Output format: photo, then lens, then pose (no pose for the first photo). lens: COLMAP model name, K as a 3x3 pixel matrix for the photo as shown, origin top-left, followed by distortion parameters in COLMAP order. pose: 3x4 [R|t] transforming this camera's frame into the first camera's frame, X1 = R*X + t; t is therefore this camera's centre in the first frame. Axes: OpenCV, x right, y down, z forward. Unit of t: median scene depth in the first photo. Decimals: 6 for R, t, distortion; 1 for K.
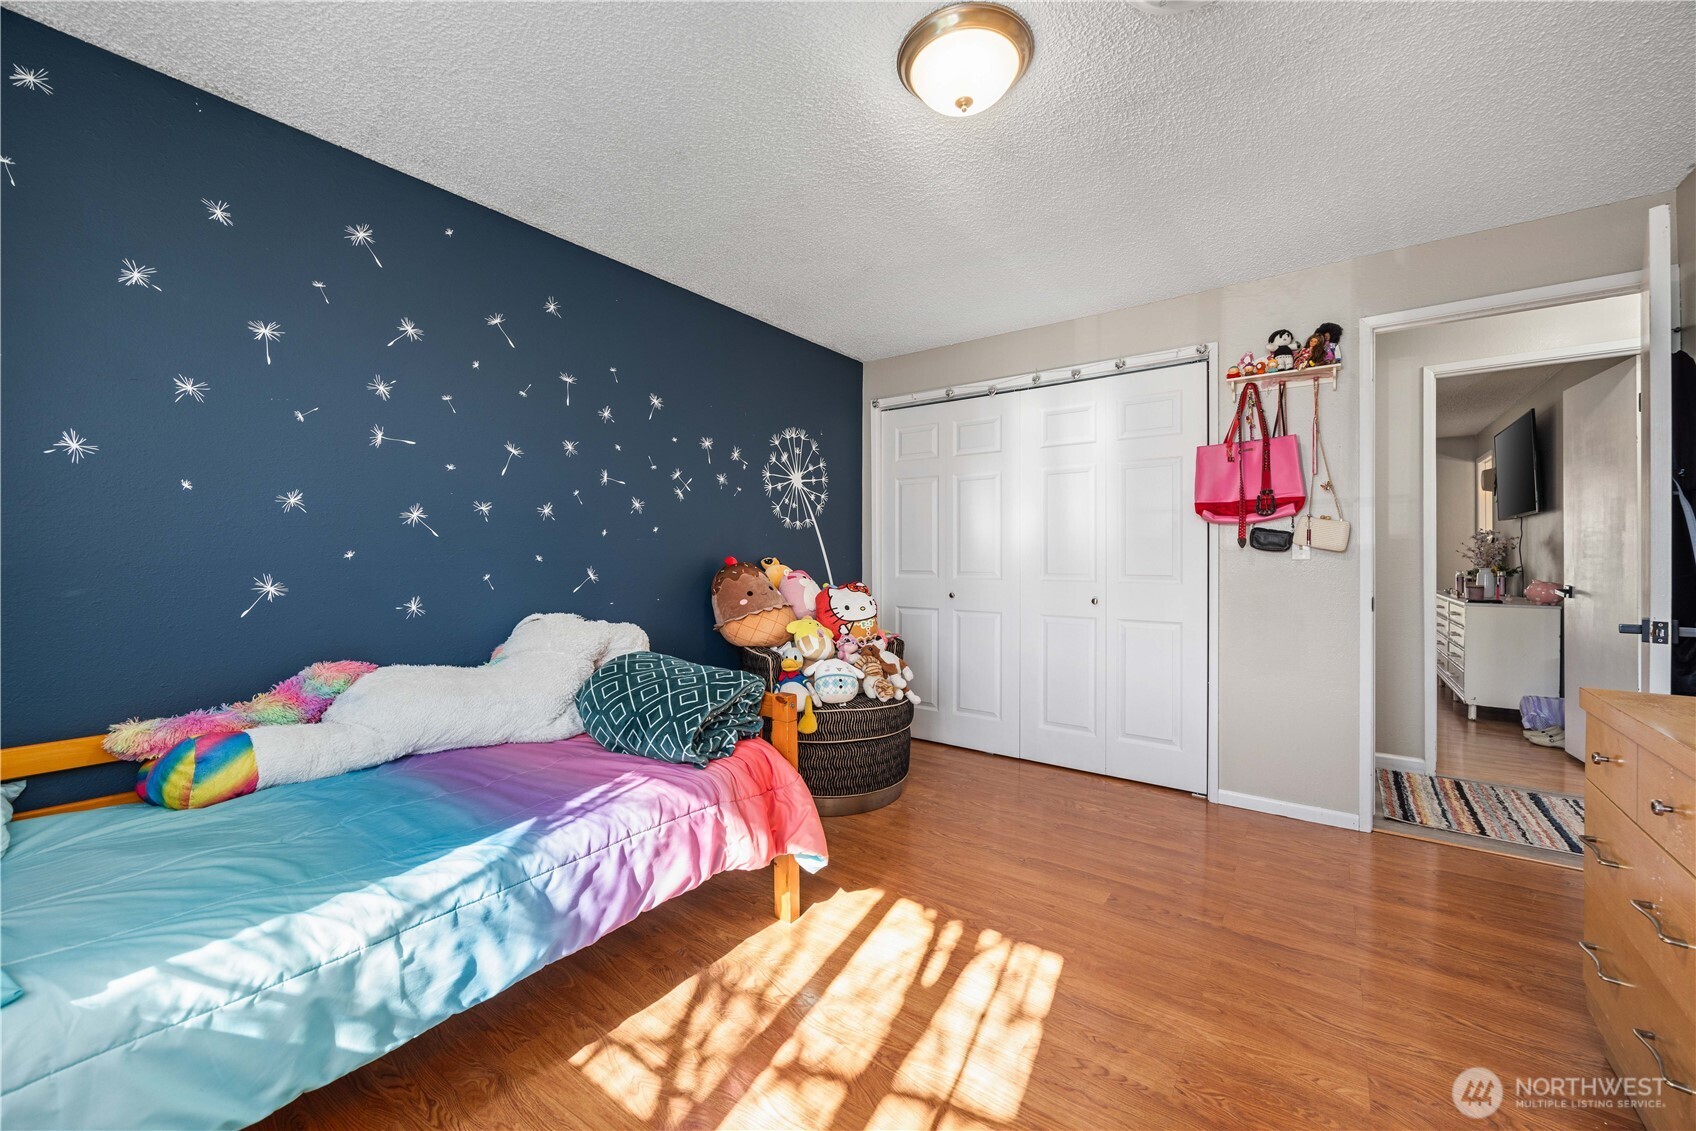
lens RADIAL K [[642.6, 0, 846.4], [0, 642.6, 553.8], [0, 0, 1]] dist [-0.005951, -0.000385]
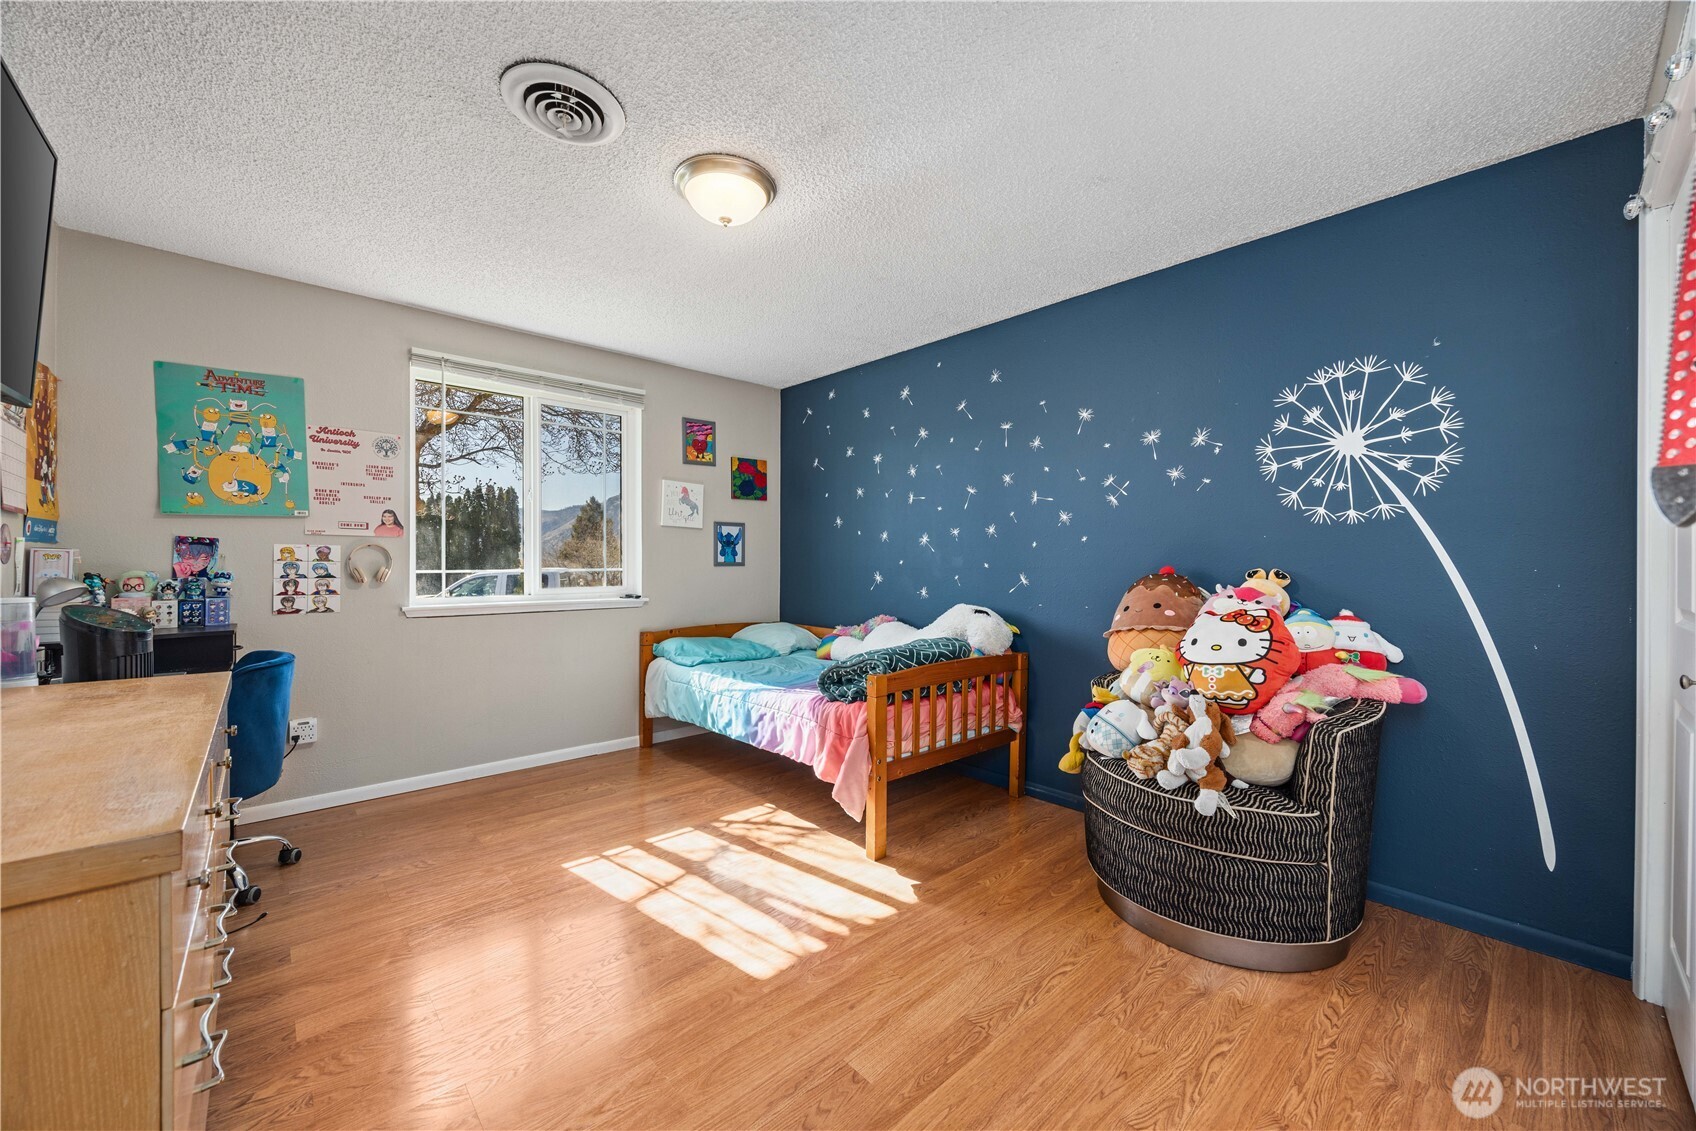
lens RADIAL K [[642.6, 0, 845.9], [0, 642.6, 567.4], [0, 0, 1]] dist [-0.005951, -0.000385]
pose [[-0.182348, 0.012560, -0.983154, 1.196013], [0.000625, 0.999920, 0.012658, -0.008086], [0.983234, 0.001693, -0.182342, 1.230367]]
